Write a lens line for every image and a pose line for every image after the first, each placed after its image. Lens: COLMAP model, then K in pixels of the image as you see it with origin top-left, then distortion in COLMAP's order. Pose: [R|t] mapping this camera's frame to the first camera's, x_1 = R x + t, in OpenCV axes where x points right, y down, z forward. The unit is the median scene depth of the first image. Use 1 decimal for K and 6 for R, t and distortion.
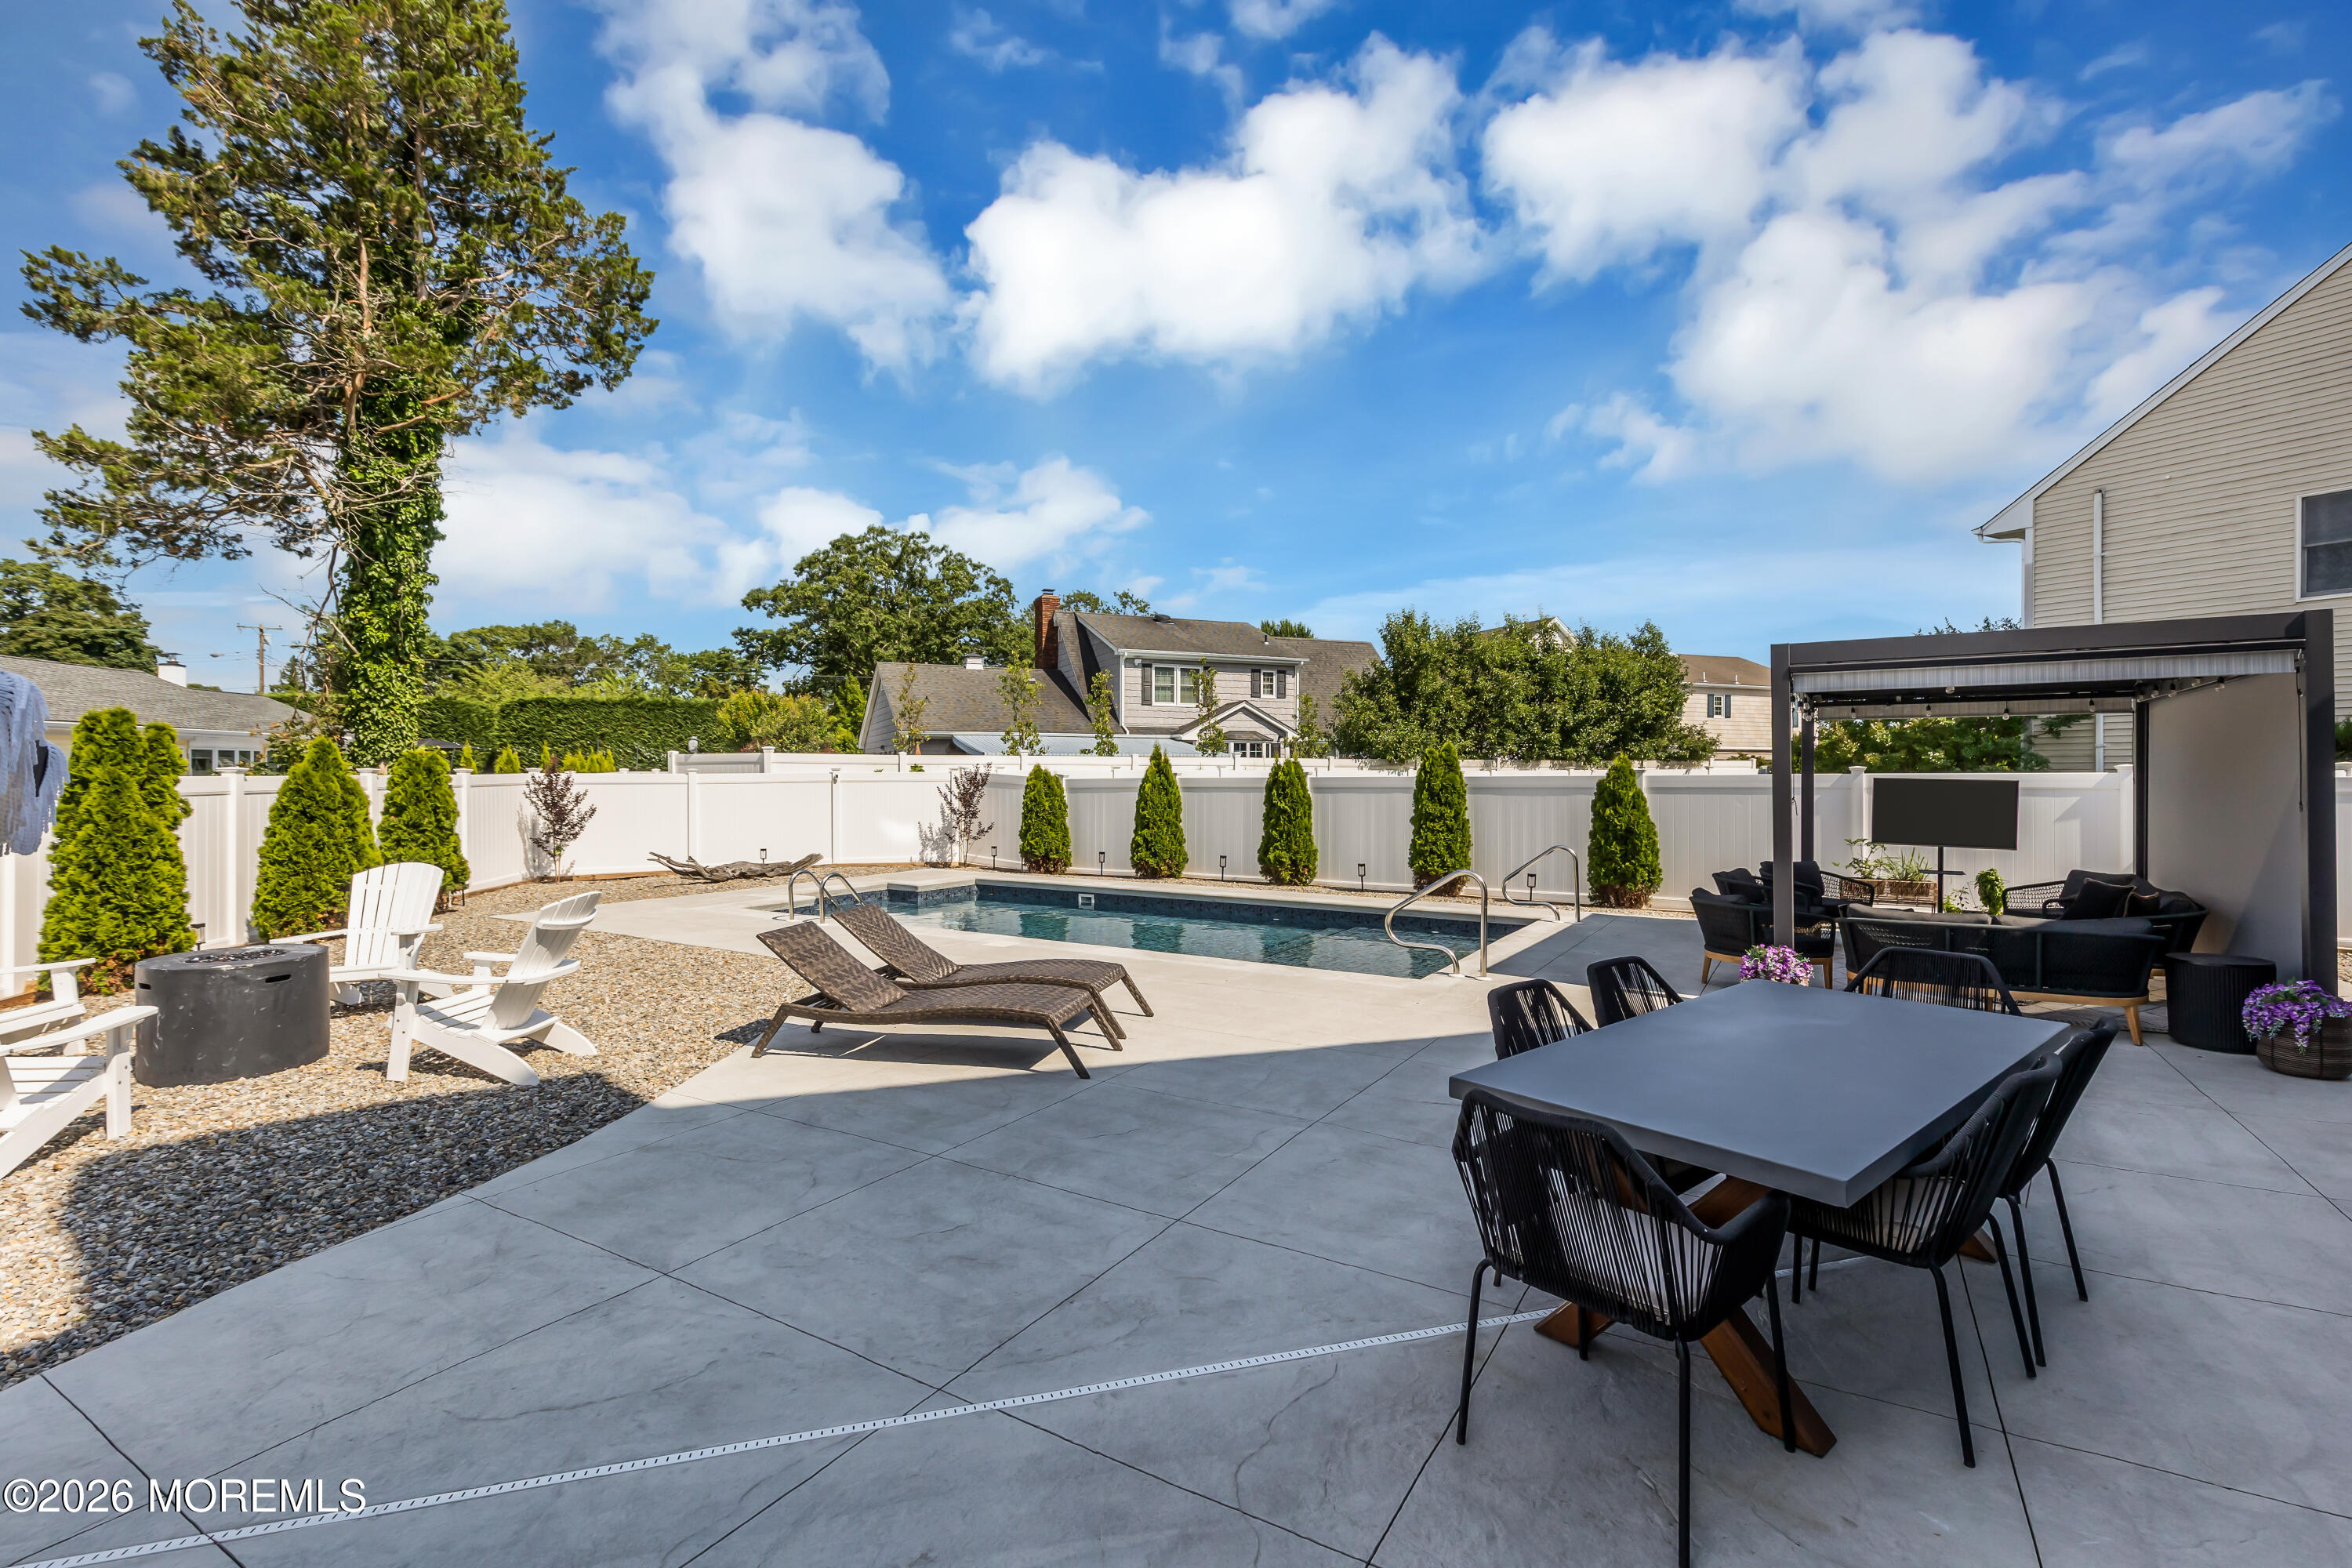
lens RADIAL K [[1059.6, 0, 1178.1], [0, 1059.6, 779.6], [0, 0, 1]] dist [0.010759, -0.001251]
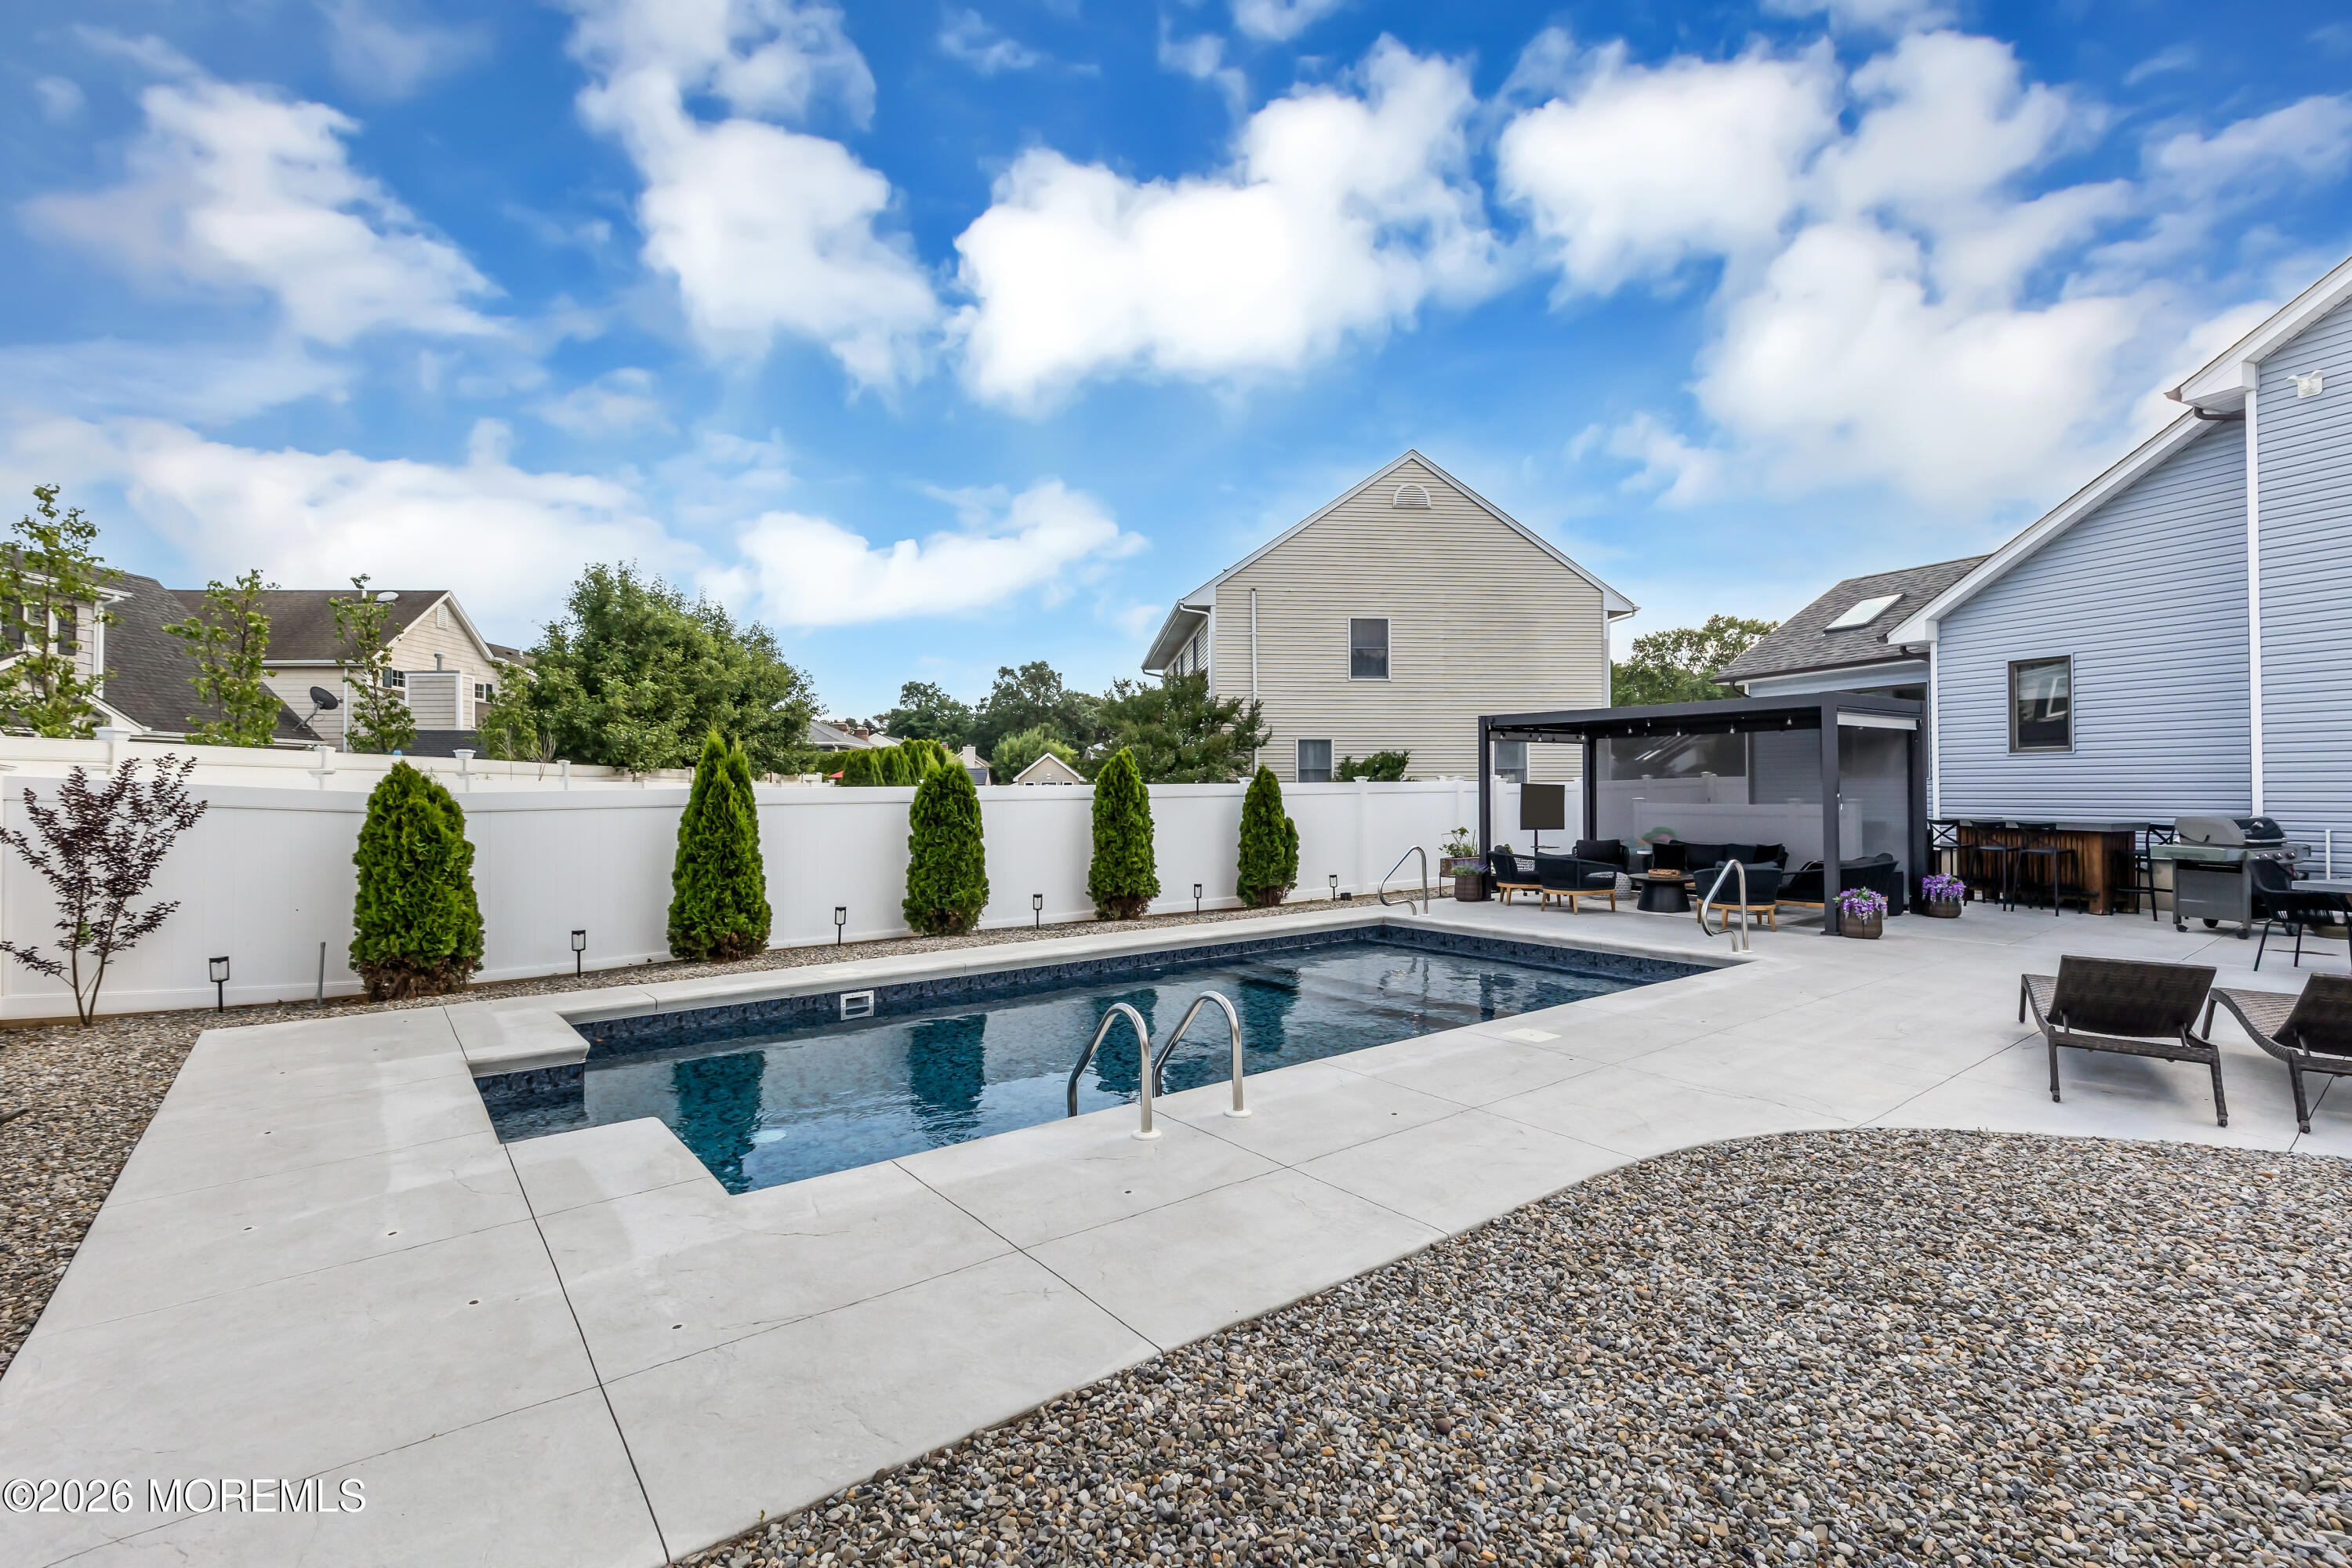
lens RADIAL K [[1059.6, 0, 1178.1], [0, 1059.6, 779.6], [0, 0, 1]] dist [0.010759, -0.001251]
pose [[0.350944, 0.004301, 0.936387, -0.418995], [0.010095, 0.999914, -0.008376, 0.000618], [-0.936342, 0.012393, 0.350870, 0.476619]]
